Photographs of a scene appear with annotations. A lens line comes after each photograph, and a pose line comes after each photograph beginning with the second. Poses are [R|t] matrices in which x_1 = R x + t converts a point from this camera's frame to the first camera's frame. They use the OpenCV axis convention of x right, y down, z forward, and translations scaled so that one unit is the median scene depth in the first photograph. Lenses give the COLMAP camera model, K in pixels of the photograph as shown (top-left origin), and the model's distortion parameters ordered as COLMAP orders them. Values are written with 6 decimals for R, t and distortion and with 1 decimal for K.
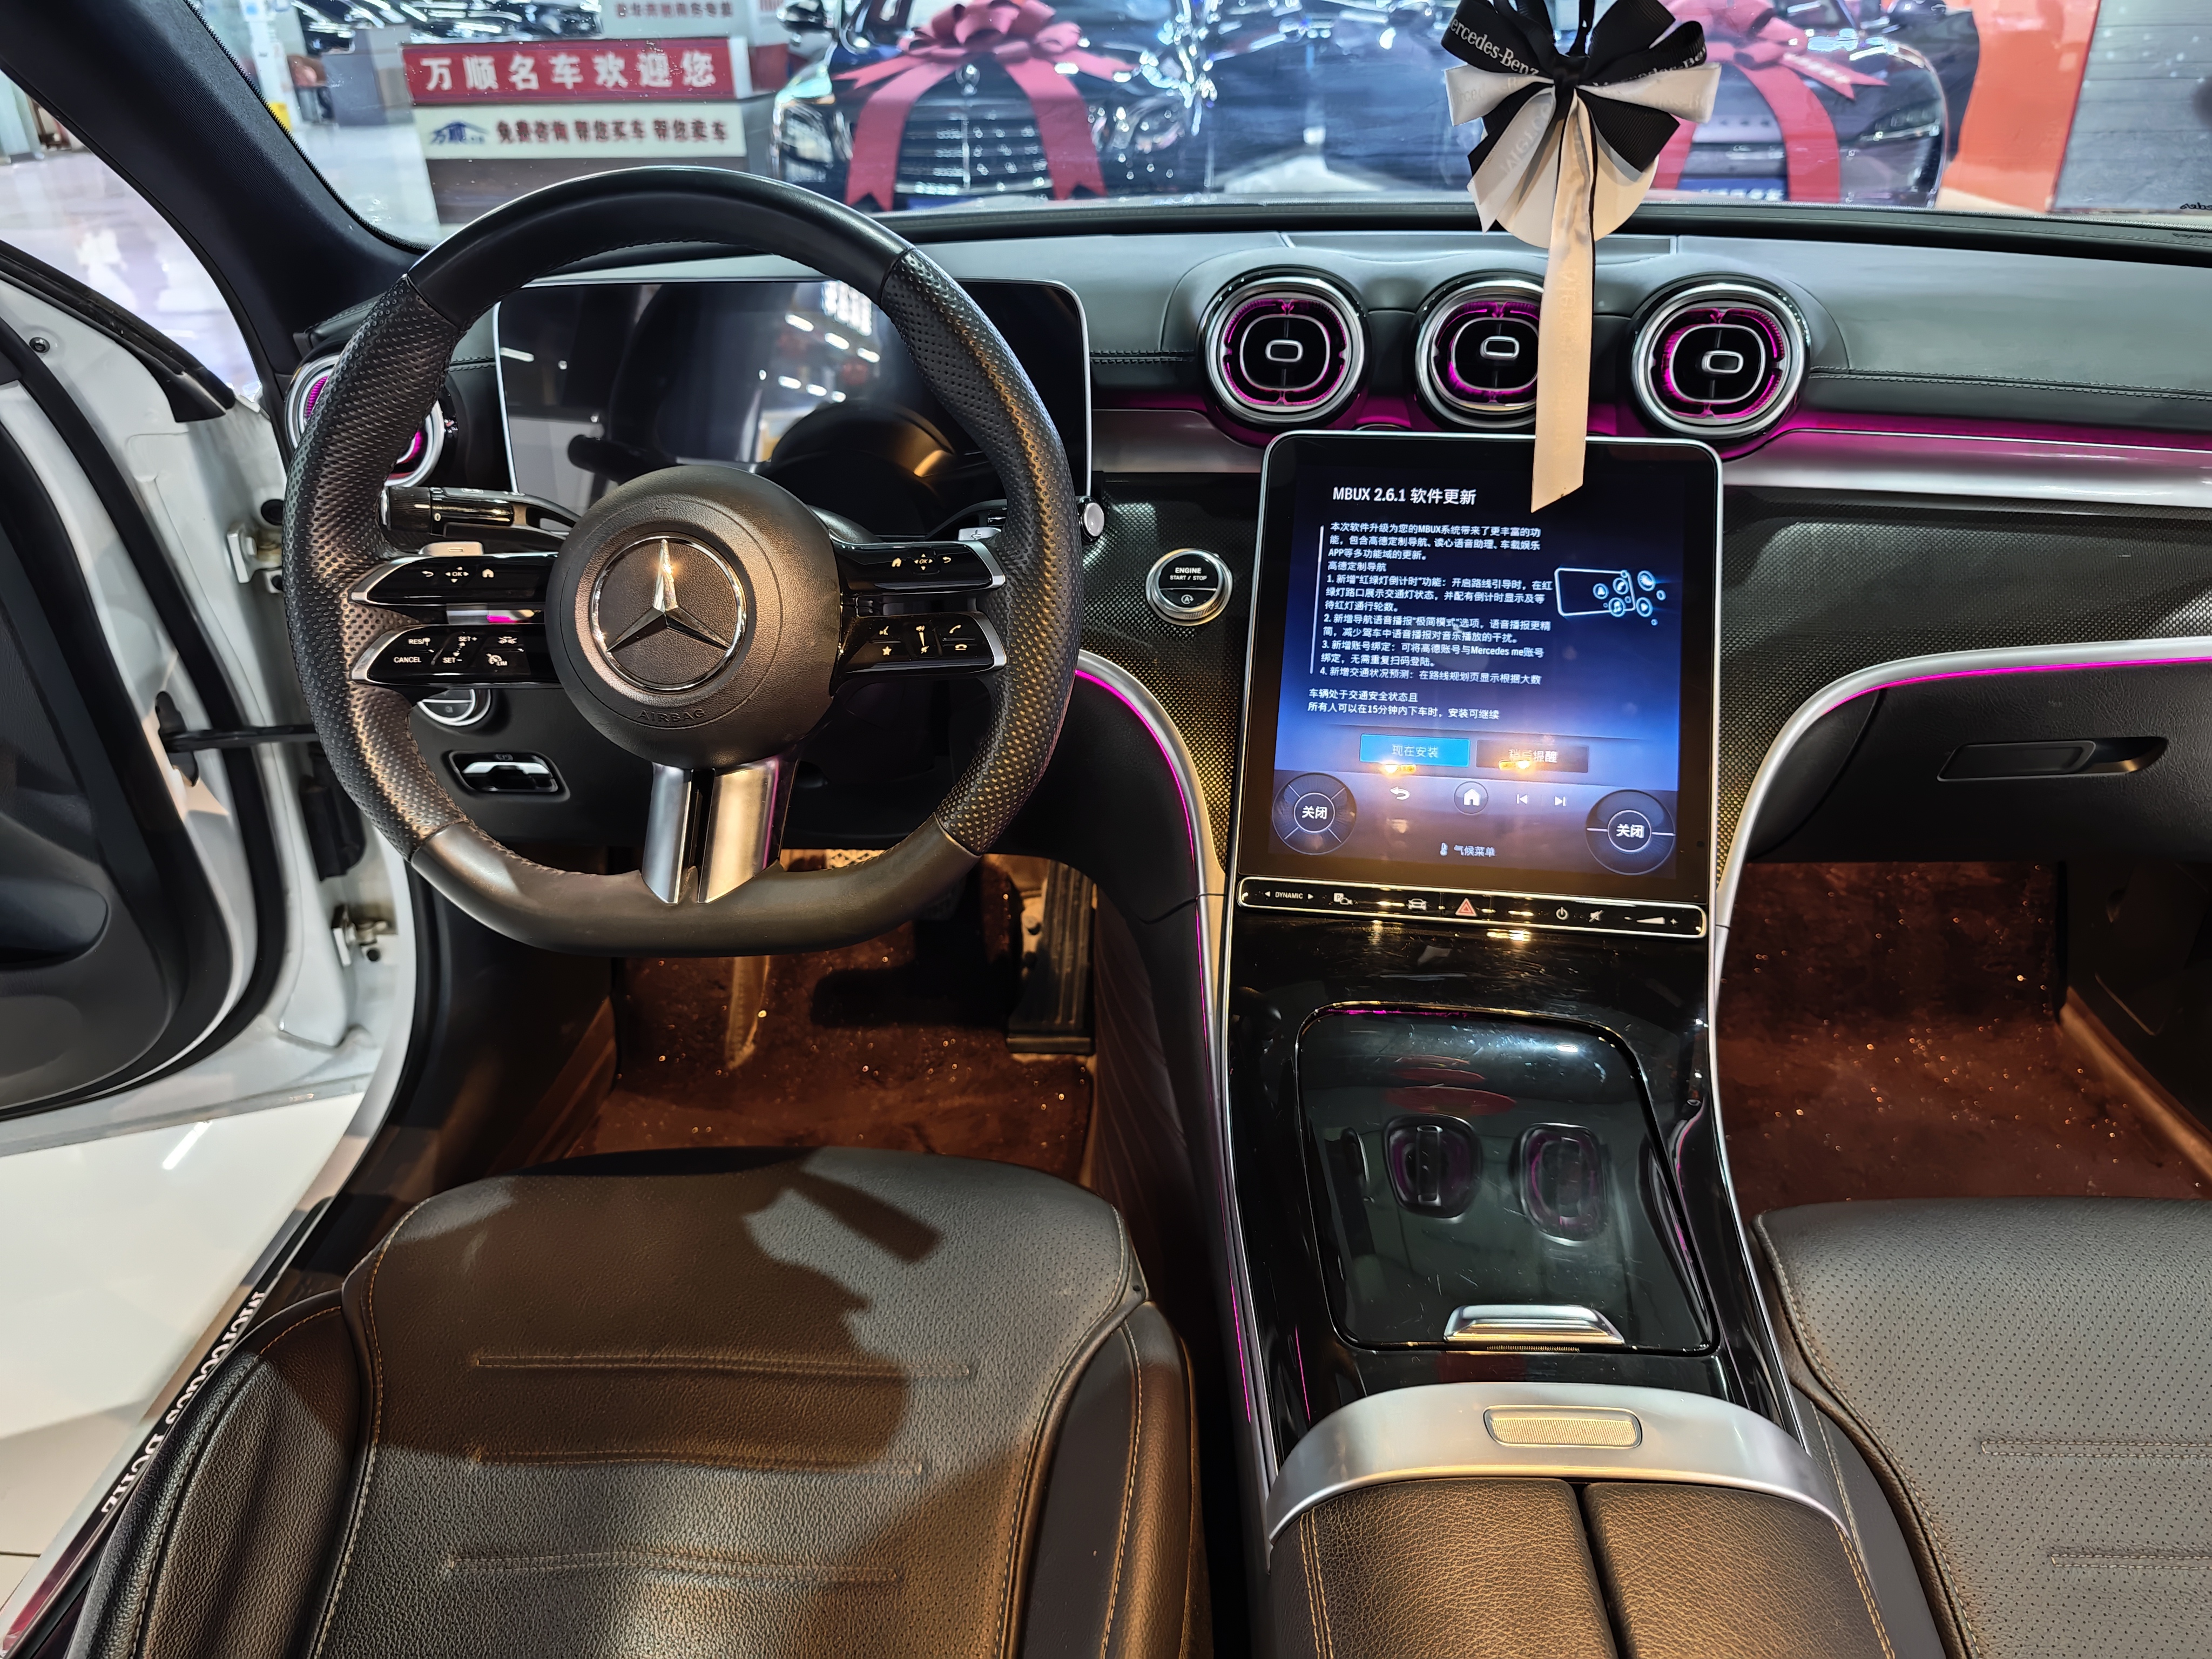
lens RADIAL K [[1493.6, 0, 1099.5], [0, 1493.6, 878.5], [0, 0, 1]] dist [0.036330, -0.064722]
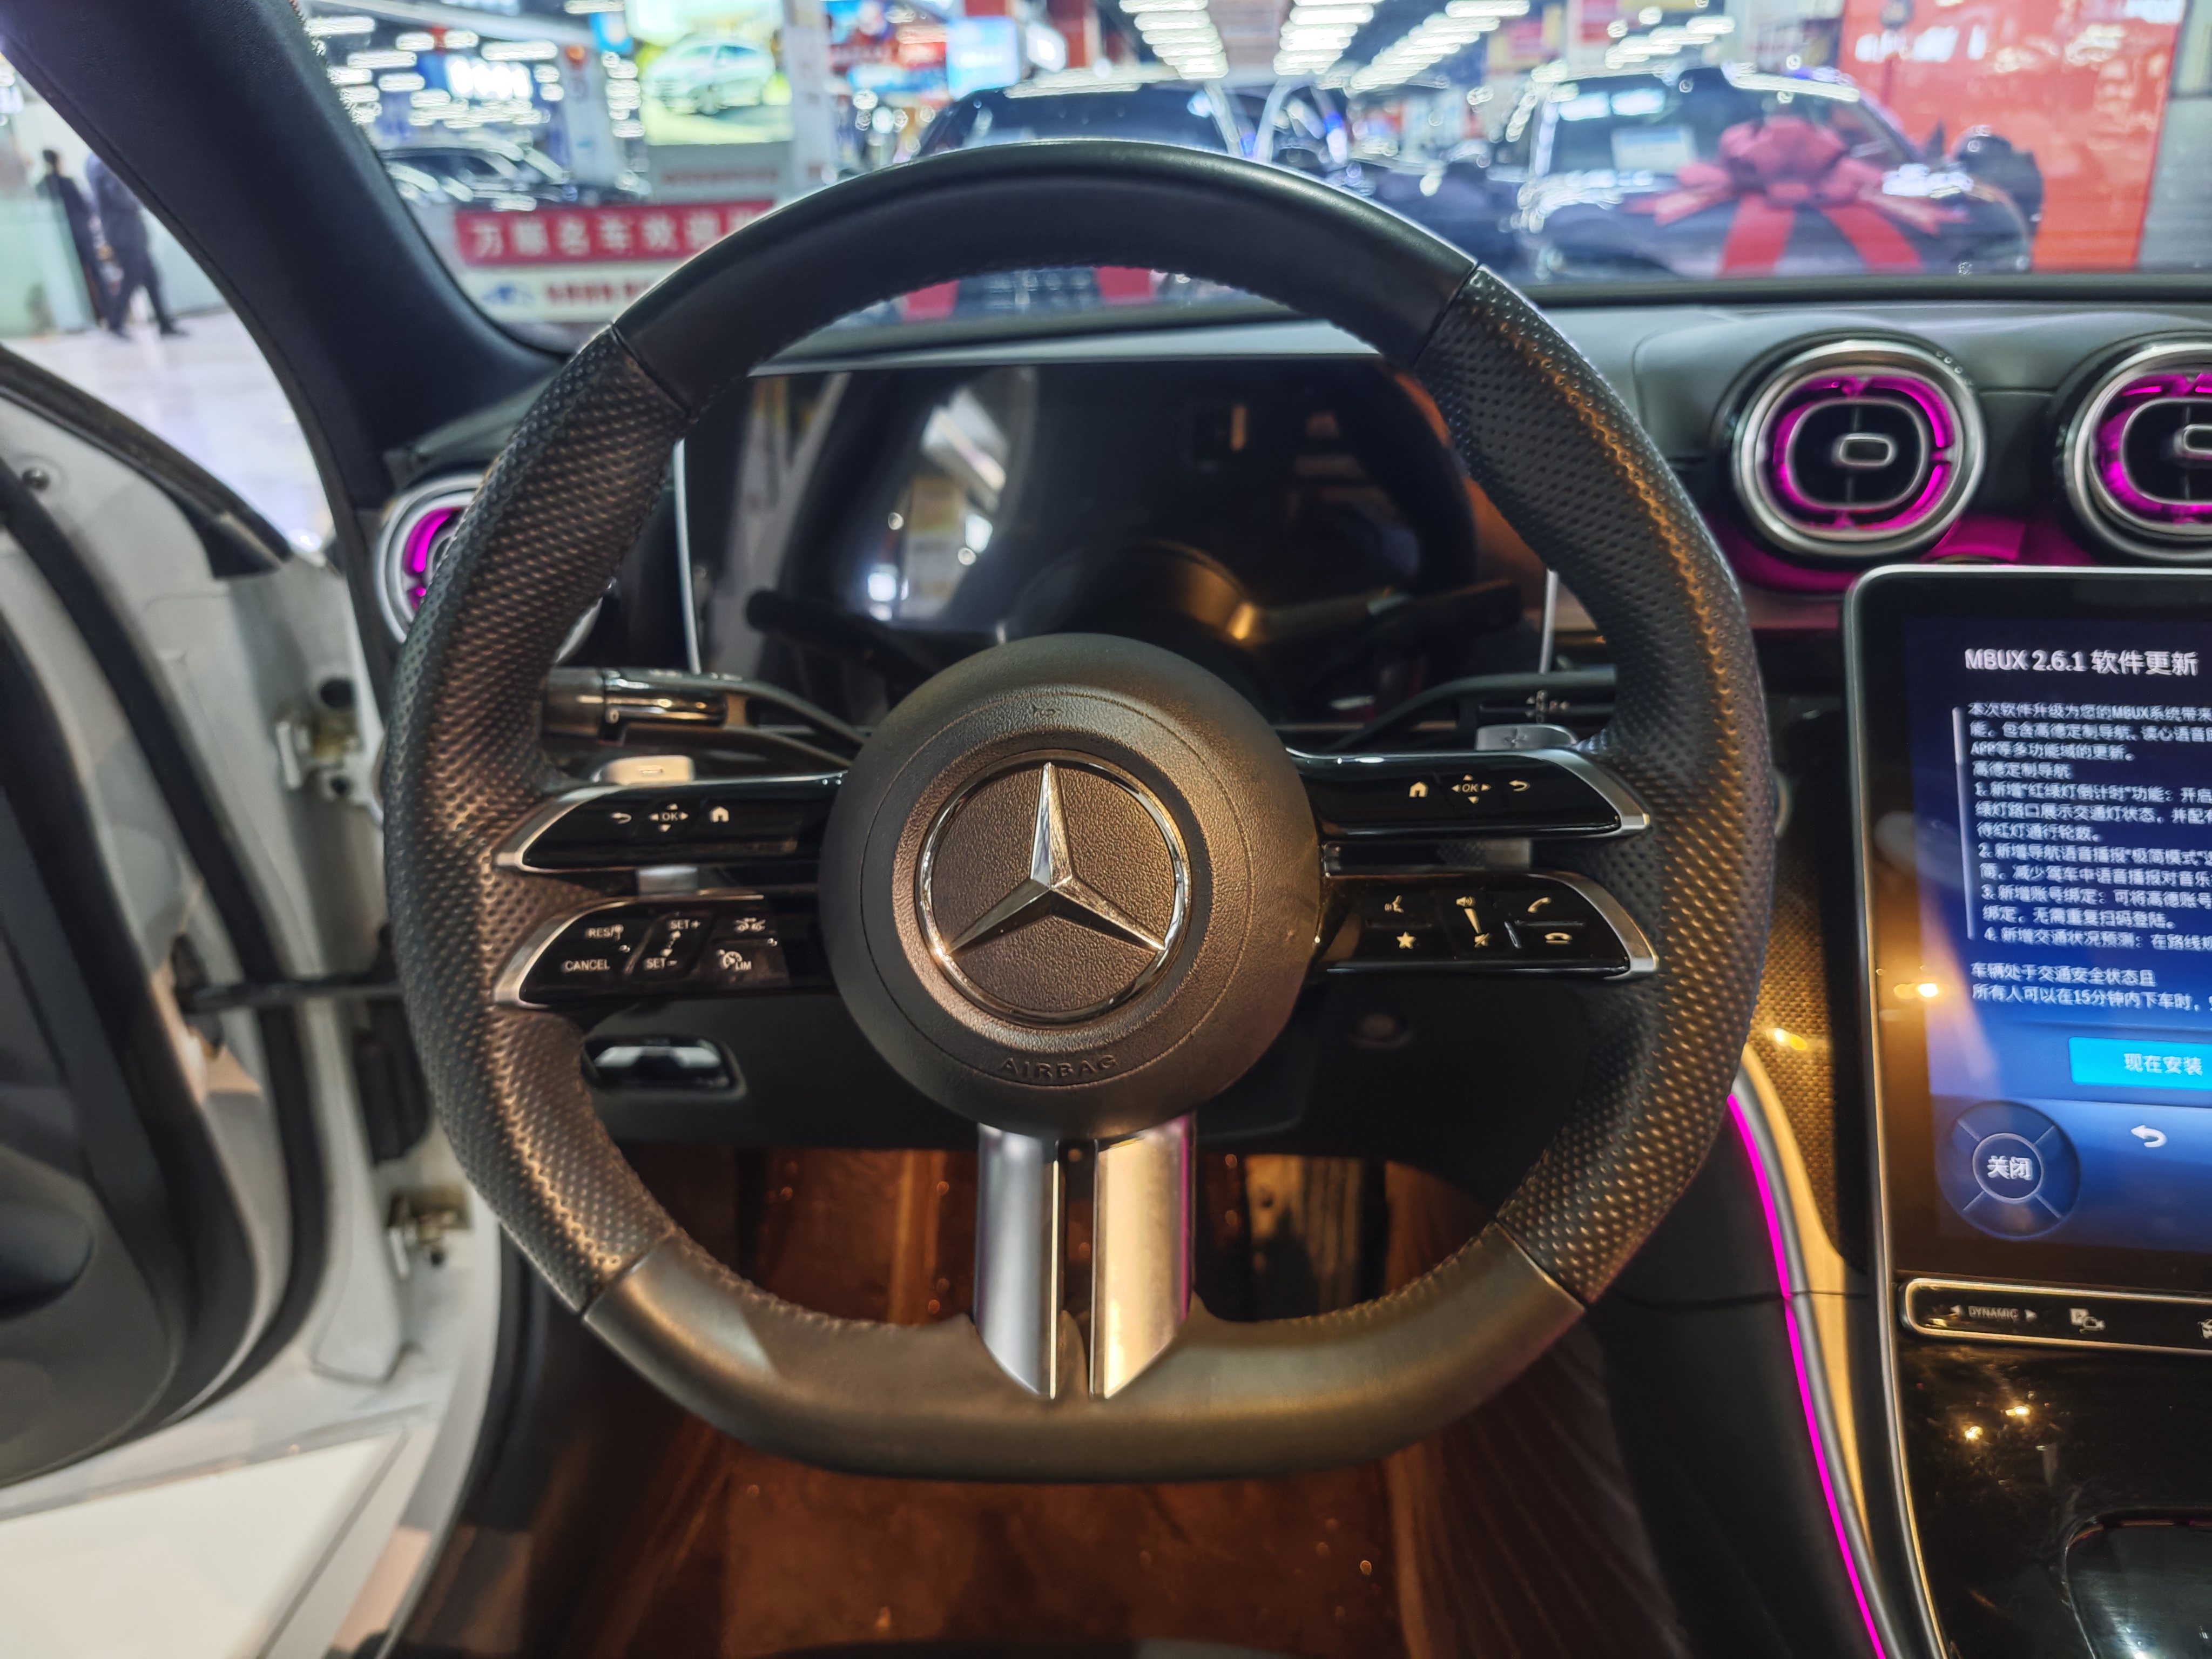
lens RADIAL K [[1544.4, 0, 1105.5], [0, 1544.4, 888.4], [0, 0, 1]] dist [-0.013798, -0.010035]
pose [[0.999814, -0.010039, -0.016483, -0.212300], [0.008468, 0.995656, -0.092723, -0.100800], [0.017342, 0.092566, 0.995556, 0.344034]]
